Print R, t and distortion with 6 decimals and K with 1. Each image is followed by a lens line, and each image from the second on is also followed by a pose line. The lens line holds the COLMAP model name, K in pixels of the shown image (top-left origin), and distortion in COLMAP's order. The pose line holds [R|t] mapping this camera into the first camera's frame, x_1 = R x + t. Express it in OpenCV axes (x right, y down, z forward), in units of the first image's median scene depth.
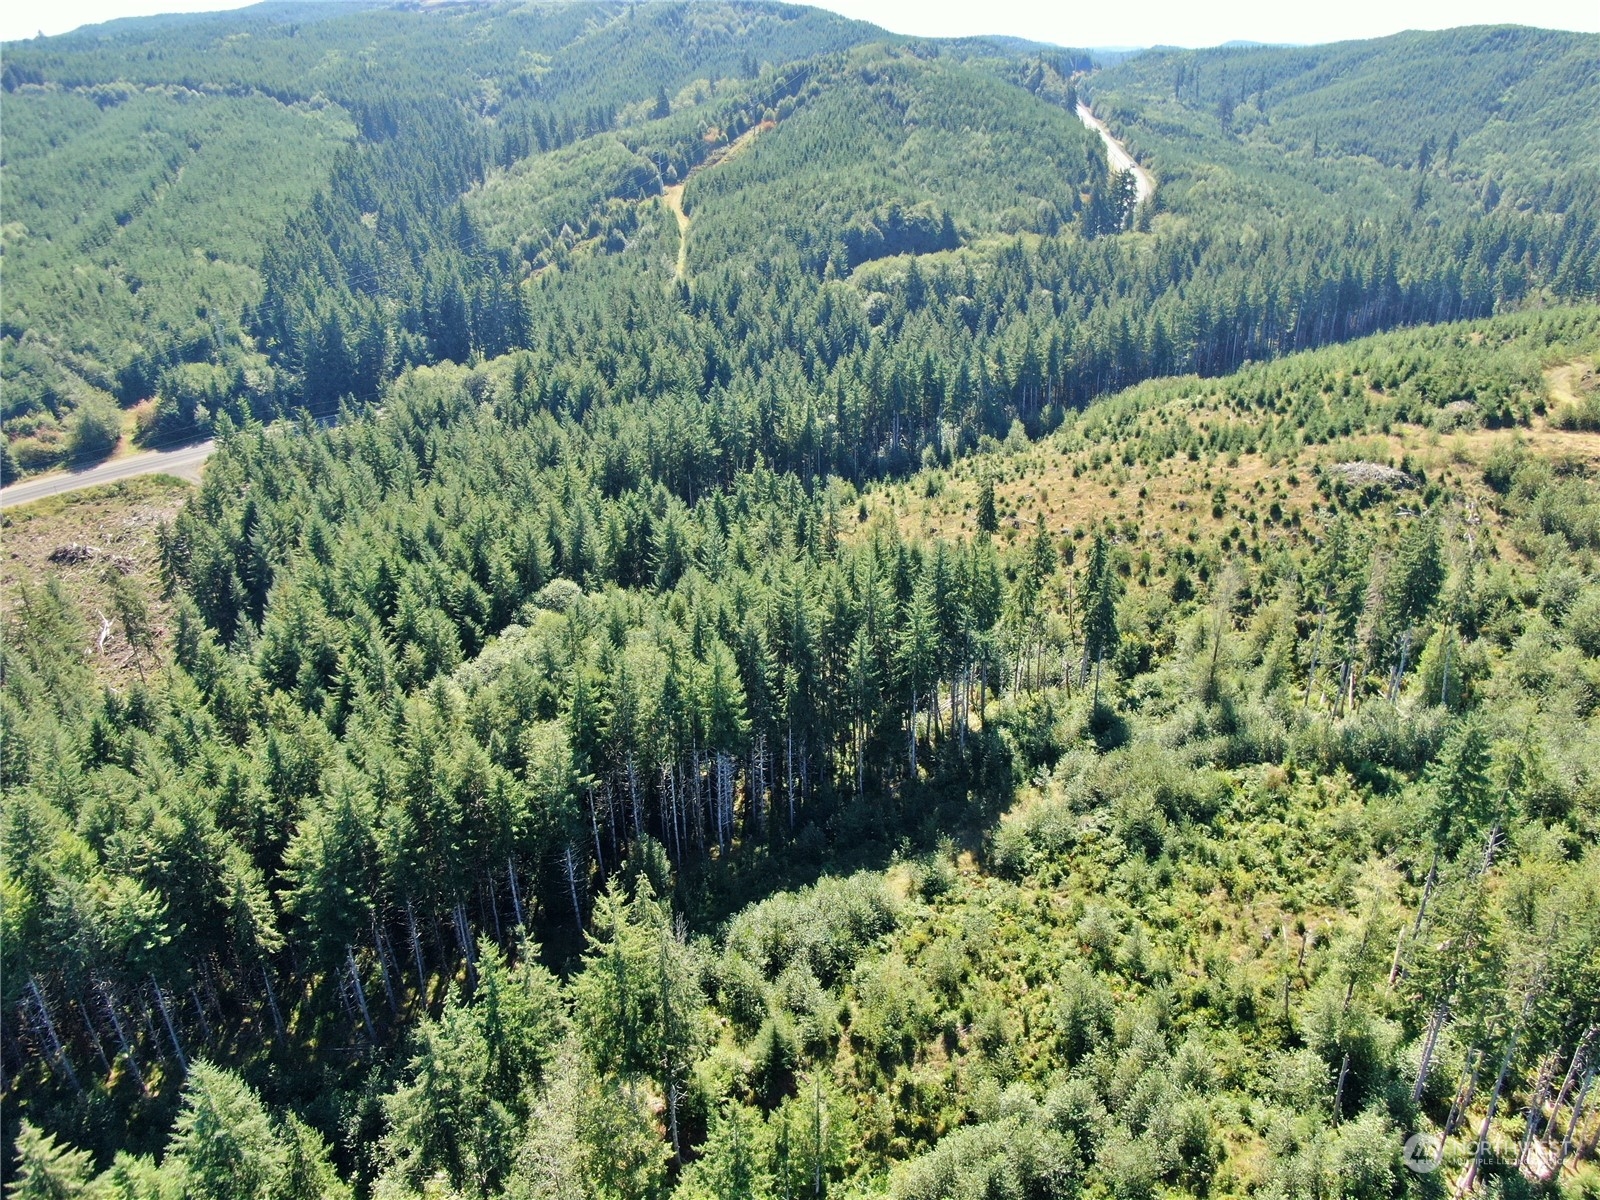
lens RADIAL K [[1147.0, 0, 800.0], [0, 1147.0, 600.0], [0, 0, 1]] dist [-0.022358, 0.002496]
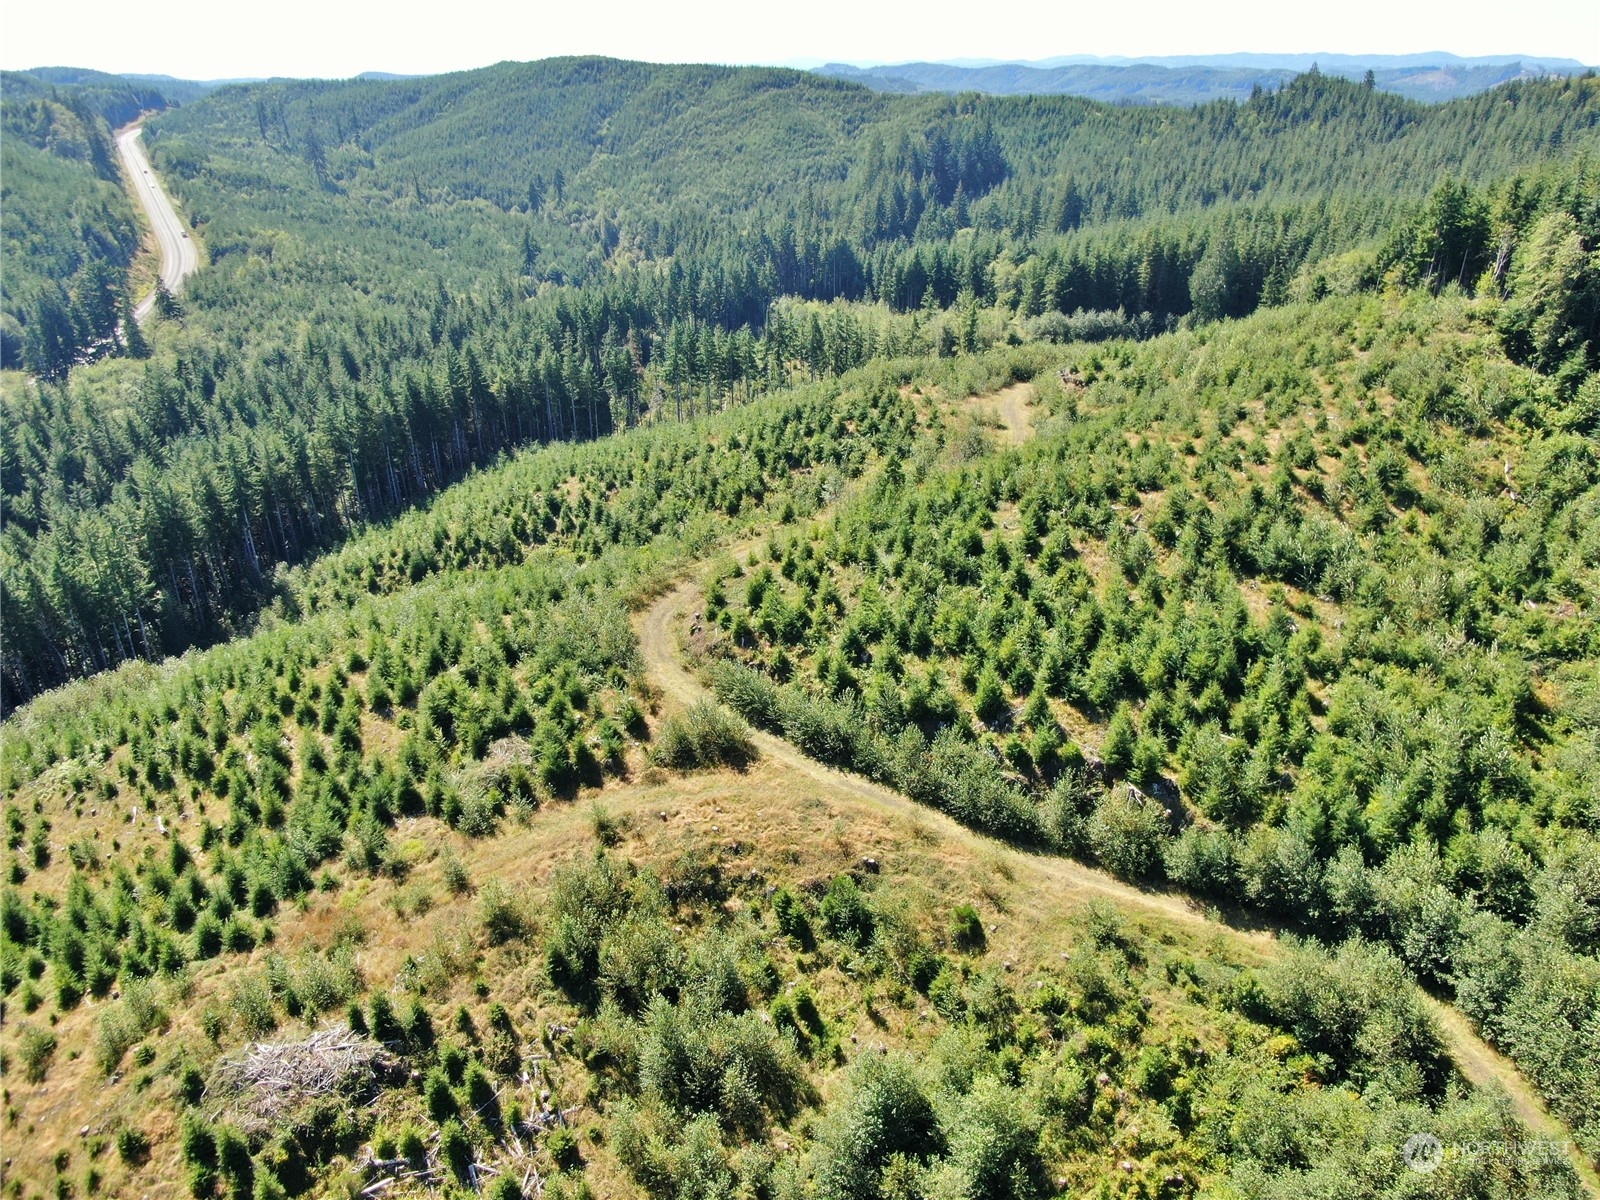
lens RADIAL K [[1116.4, 0, 770.7], [0, 1116.4, 615.9], [0, 0, 1]] dist [-0.011608, -0.006108]
pose [[0.809323, -0.248871, 0.532034, 0.170014], [0.249950, 0.965618, 0.071470, -0.097644], [-0.531528, 0.075139, 0.843701, 0.197517]]
